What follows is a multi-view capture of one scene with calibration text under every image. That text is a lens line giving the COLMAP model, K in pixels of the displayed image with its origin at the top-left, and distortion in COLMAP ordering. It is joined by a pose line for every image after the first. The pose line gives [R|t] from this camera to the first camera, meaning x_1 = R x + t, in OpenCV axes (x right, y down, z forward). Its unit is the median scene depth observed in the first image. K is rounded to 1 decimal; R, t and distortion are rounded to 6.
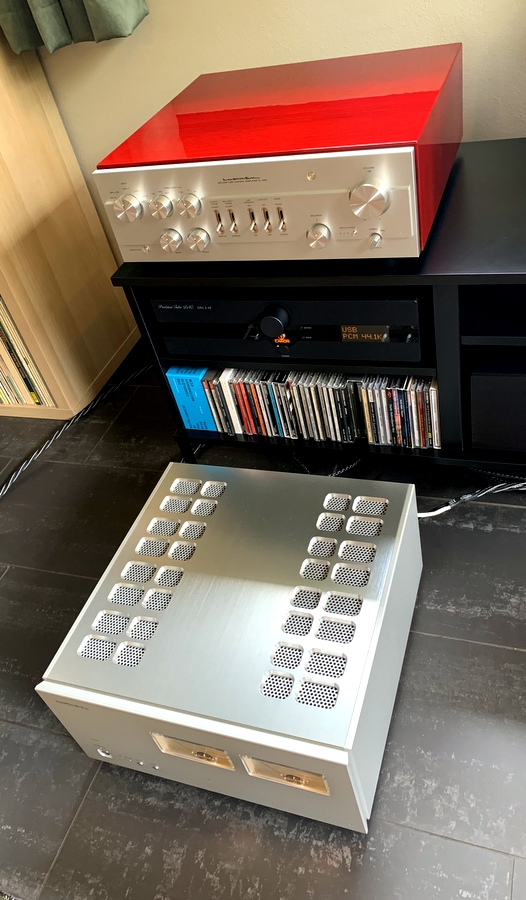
lens RADIAL K [[709.1, 0, 271.4], [0, 709.1, 449.3], [0, 0, 1]] dist [0.044894, -0.003304]
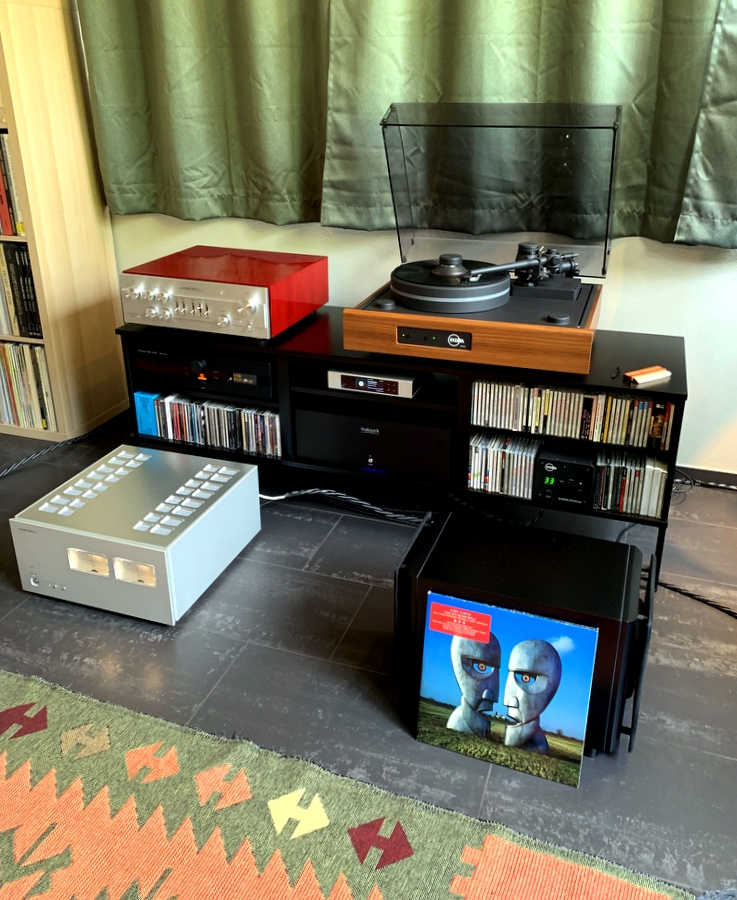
lens RADIAL K [[778.9, 0, 378.6], [0, 778.9, 390.6], [0, 0, 1]] dist [0.056622, -0.105911]
pose [[0.980883, 0.183886, 0.063677, 0.323735], [-0.150696, 0.924807, -0.349318, 0.484381], [-0.123124, 0.333044, 0.934838, -0.868614]]
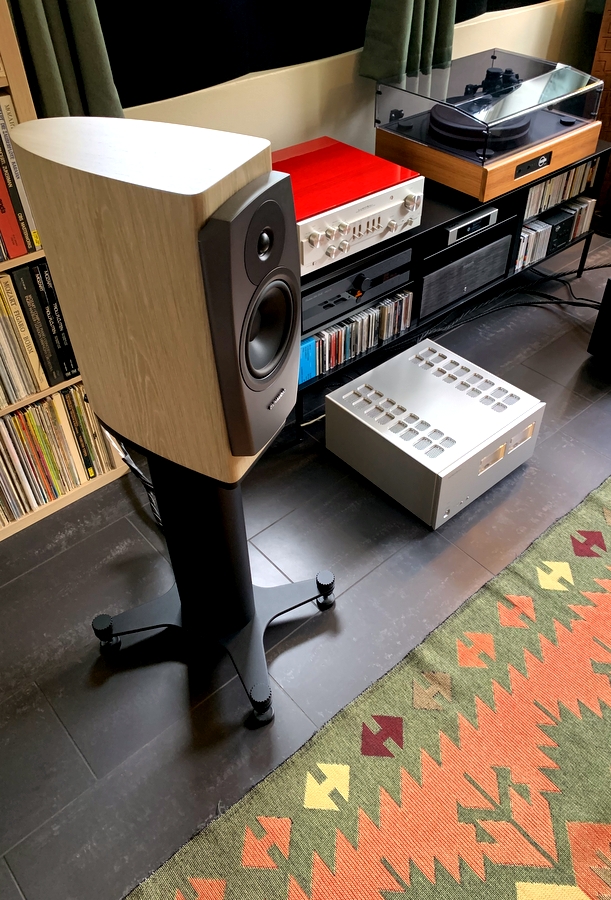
lens RADIAL K [[707.3, 0, 333.7], [0, 707.3, 455.4], [0, 0, 1]] dist [0.004403, -0.004117]
pose [[0.478551, -0.444112, 0.757465, -1.532778], [0.507638, 0.843813, 0.174023, -0.149170], [-0.716444, 0.301239, 0.629255, 0.022754]]
